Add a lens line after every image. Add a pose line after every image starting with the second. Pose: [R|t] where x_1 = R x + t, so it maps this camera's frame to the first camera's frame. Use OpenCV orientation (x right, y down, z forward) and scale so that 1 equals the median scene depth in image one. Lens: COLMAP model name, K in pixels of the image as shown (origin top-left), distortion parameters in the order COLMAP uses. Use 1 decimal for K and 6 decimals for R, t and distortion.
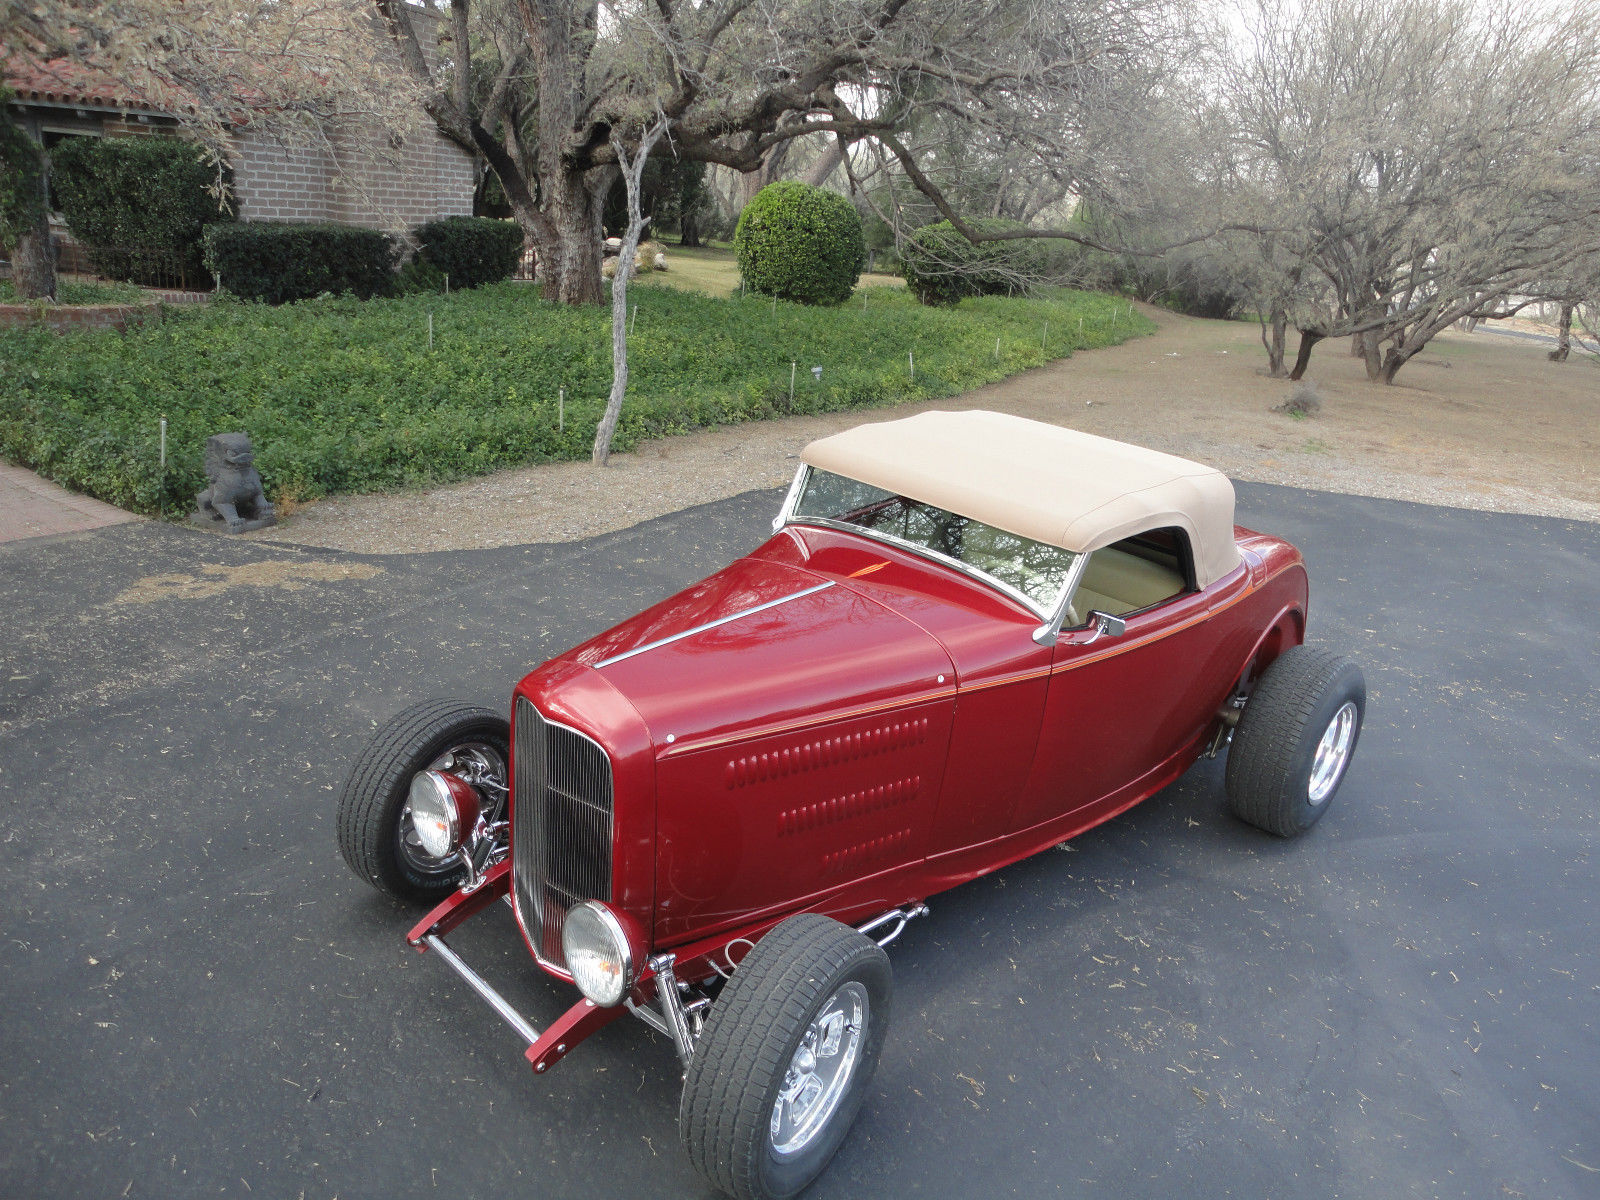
lens RADIAL K [[1173.8, 0, 797.7], [0, 1173.8, 603.6], [0, 0, 1]] dist [-0.010856, 0.011616]
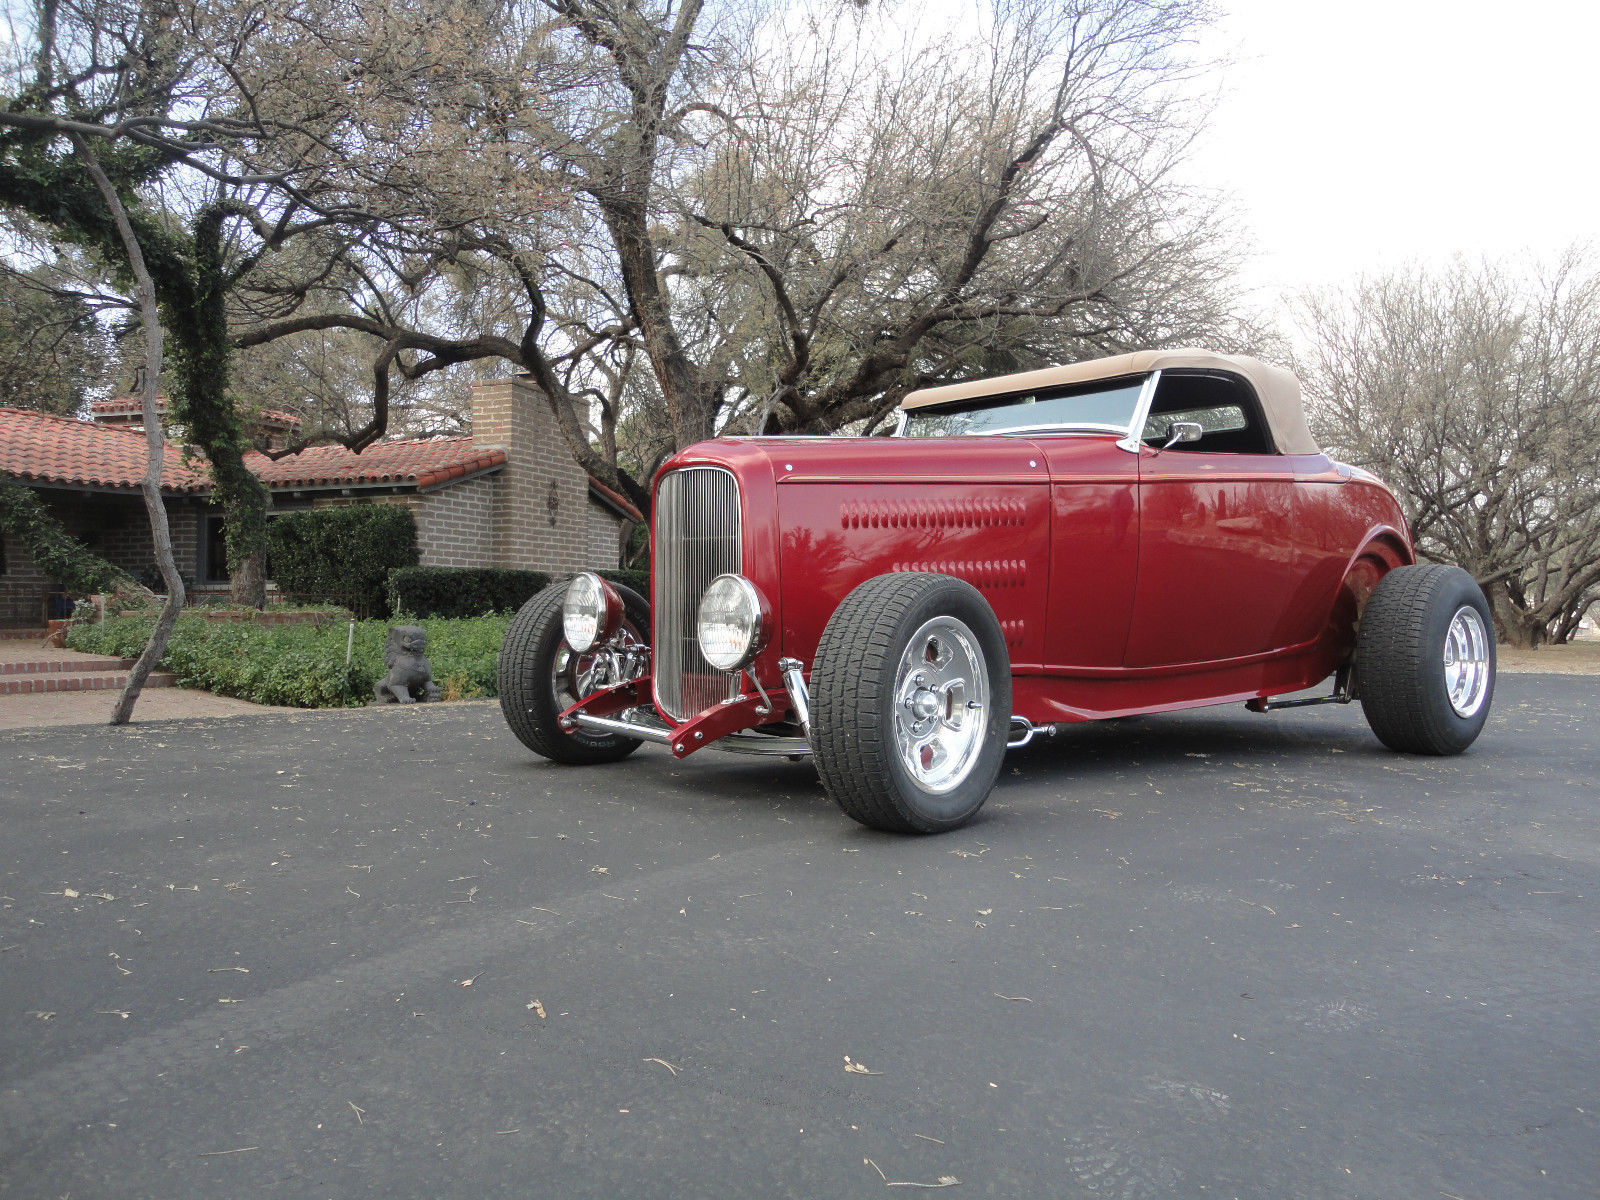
lens RADIAL K [[1173.8, 0, 792.9], [0, 1173.8, 603.5], [0, 0, 1]] dist [-0.010856, 0.011616]
pose [[0.990171, -0.090580, -0.106569, 0.001168], [0.048924, 0.938129, -0.342813, 0.114945], [0.131027, 0.334229, 0.933339, -0.003343]]
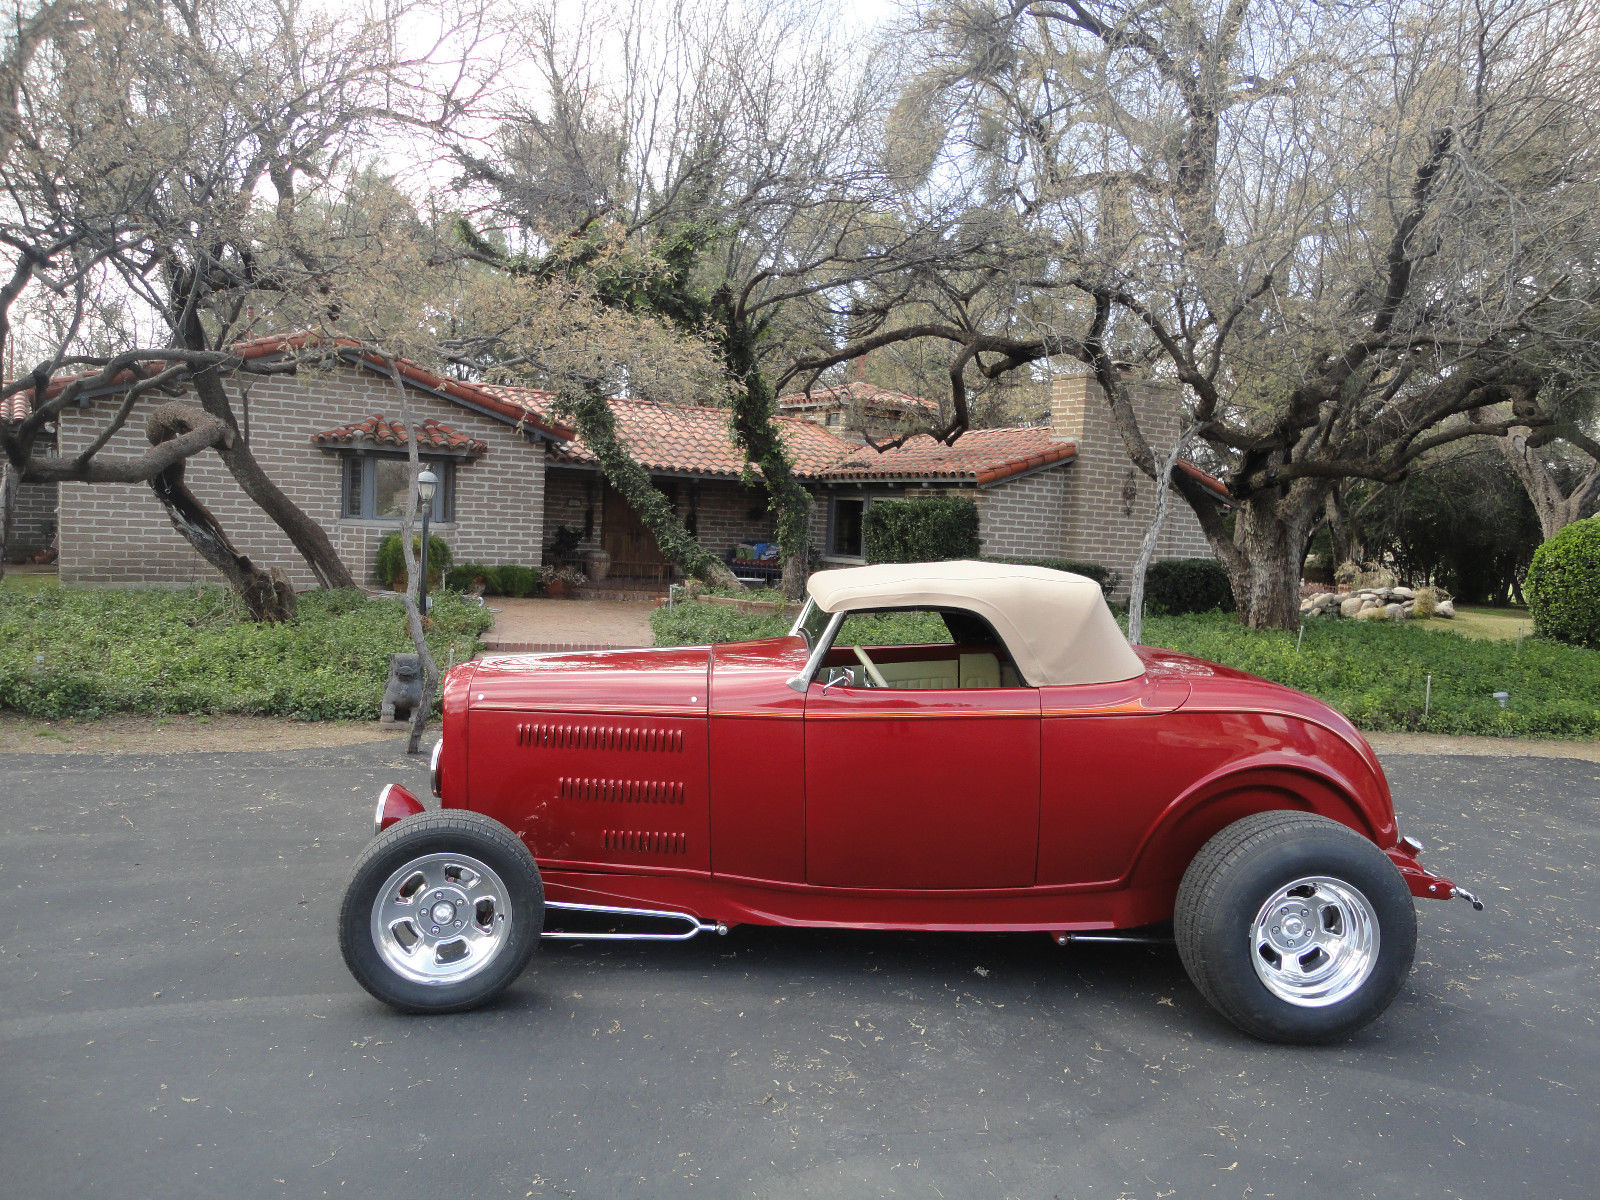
lens RADIAL K [[1173.8, 0, 809.6], [0, 1173.8, 602.2], [0, 0, 1]] dist [-0.010856, 0.011616]
pose [[0.743302, -0.007850, -0.668910, 0.217814], [-0.204952, 0.949173, -0.238885, 0.049695], [0.636787, 0.314658, 0.703913, 0.034621]]
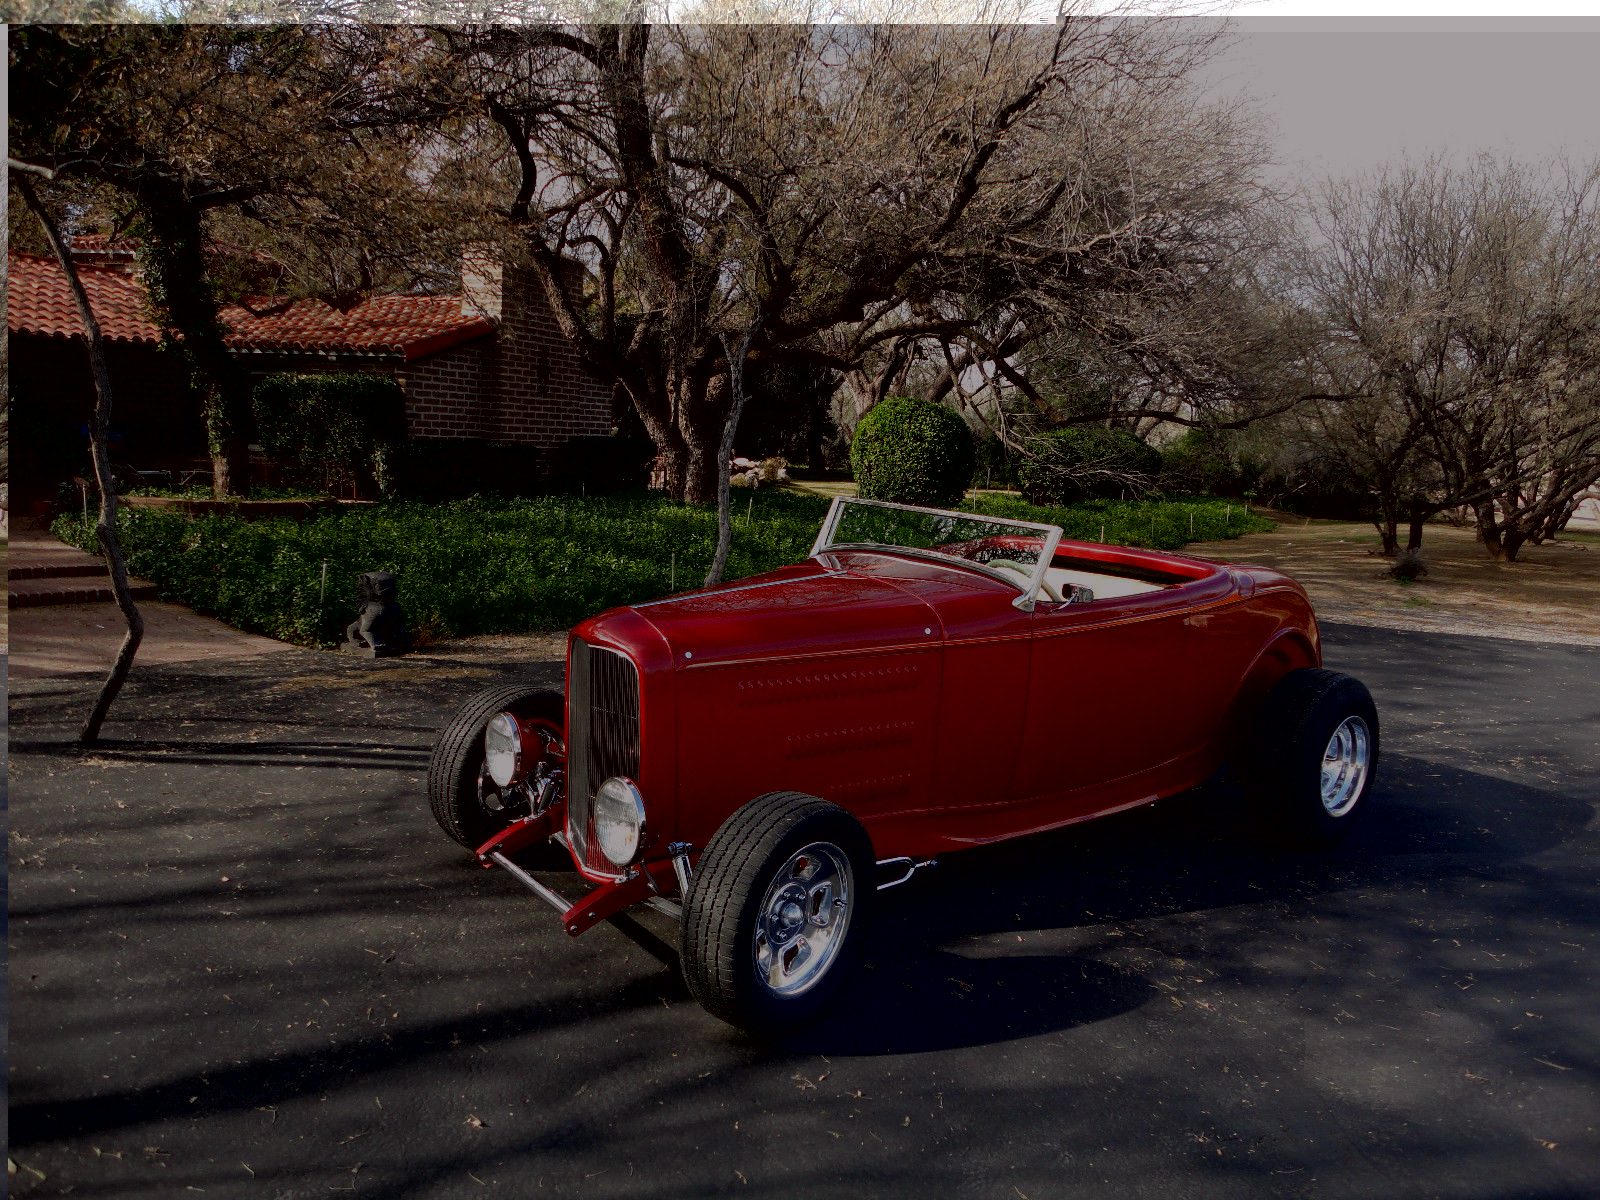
lens RADIAL K [[1173.8, 0, 804.9], [0, 1173.8, 599.3], [0, 0, 1]] dist [-0.010856, 0.011616]
pose [[0.993663, -0.028652, -0.108685, 0.026717], [0.006382, 0.979786, -0.199947, 0.055253], [0.112216, 0.197986, 0.973760, -0.033123]]
